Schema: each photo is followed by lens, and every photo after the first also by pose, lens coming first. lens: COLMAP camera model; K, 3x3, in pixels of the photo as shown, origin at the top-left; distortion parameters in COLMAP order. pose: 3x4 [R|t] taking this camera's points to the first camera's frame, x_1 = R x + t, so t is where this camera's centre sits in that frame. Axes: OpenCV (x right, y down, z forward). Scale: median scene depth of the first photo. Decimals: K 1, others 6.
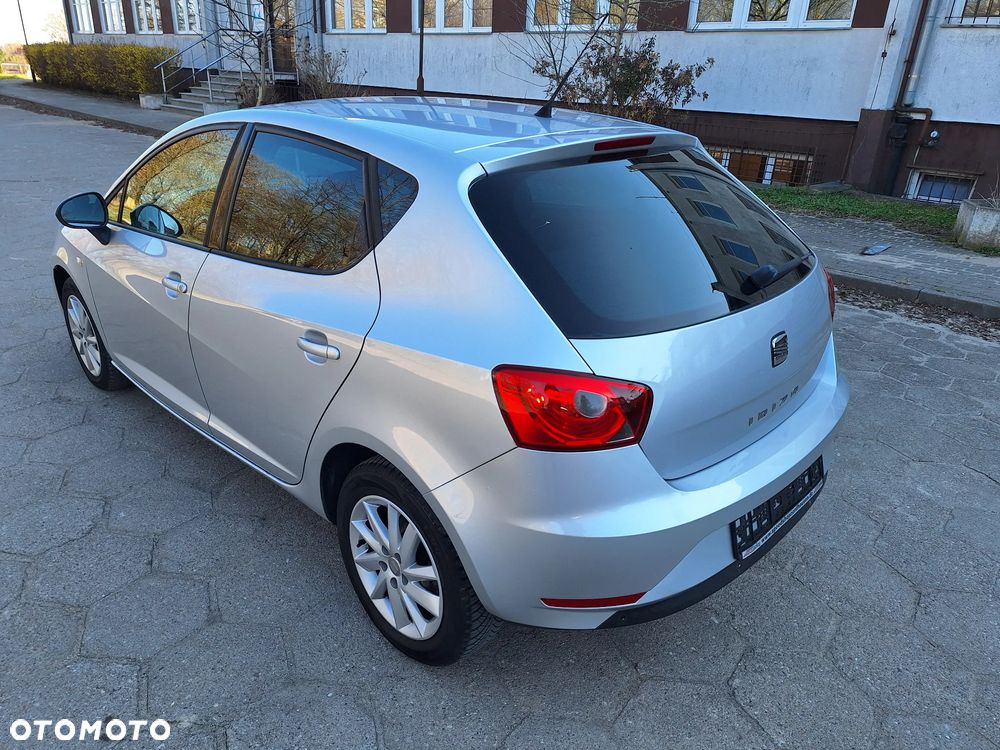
lens RADIAL K [[697.2, 0, 503.7], [0, 697.2, 368.6], [0, 0, 1]] dist [0.029446, -0.019204]
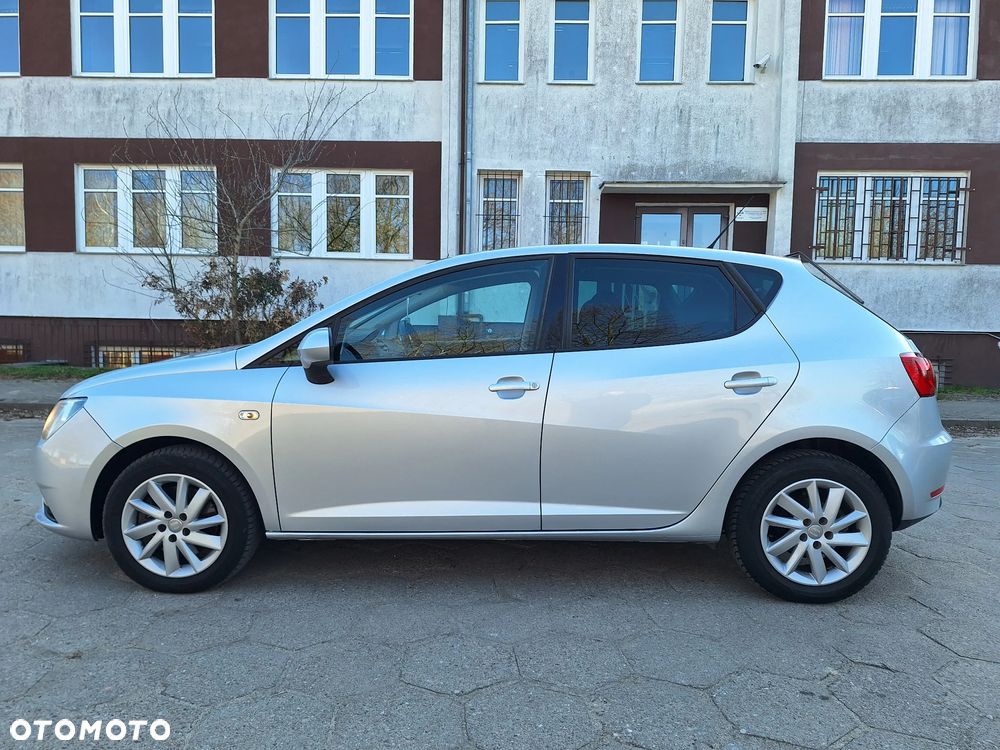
lens RADIAL K [[683.7, 0, 501.9], [0, 683.7, 374.6], [0, 0, 1]] dist [0.048381, -0.043348]
pose [[0.730366, -0.071823, 0.679270, -1.360264], [0.273386, 0.942068, -0.194341, 0.075369], [-0.625960, 0.327643, 0.707689, 0.277931]]
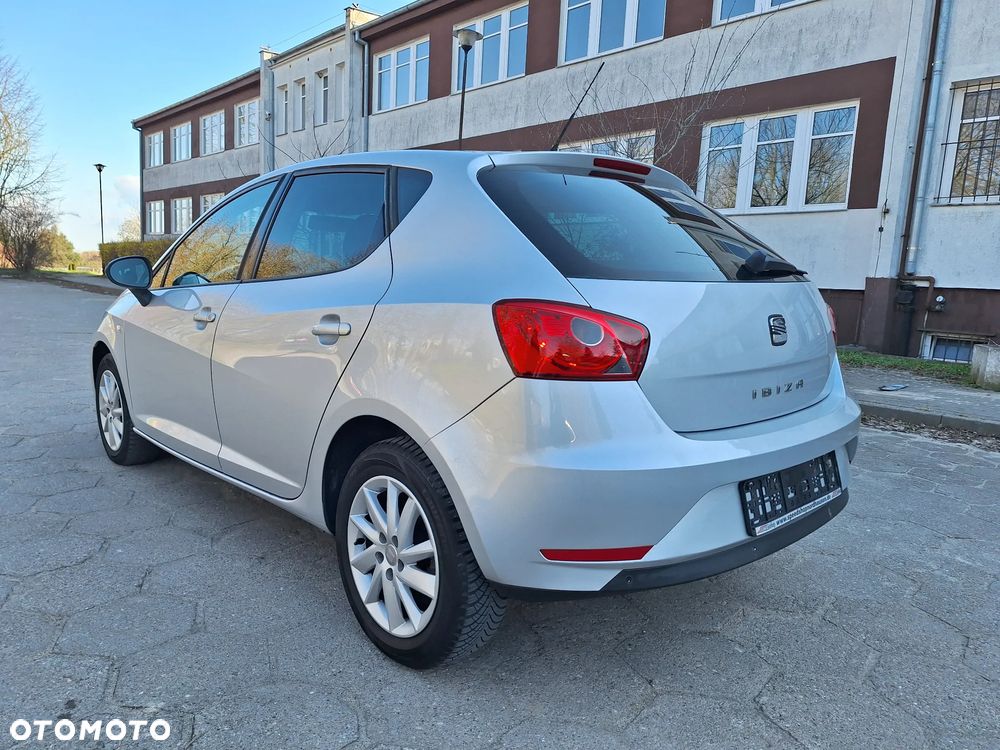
lens RADIAL K [[697.2, 0, 503.7], [0, 697.2, 368.6], [0, 0, 1]] dist [0.029446, -0.019204]
pose [[0.999273, 0.008793, -0.037107, 0.027493], [-0.018376, 0.963654, -0.266521, 0.258709], [0.033415, 0.267009, 0.963114, 0.015601]]
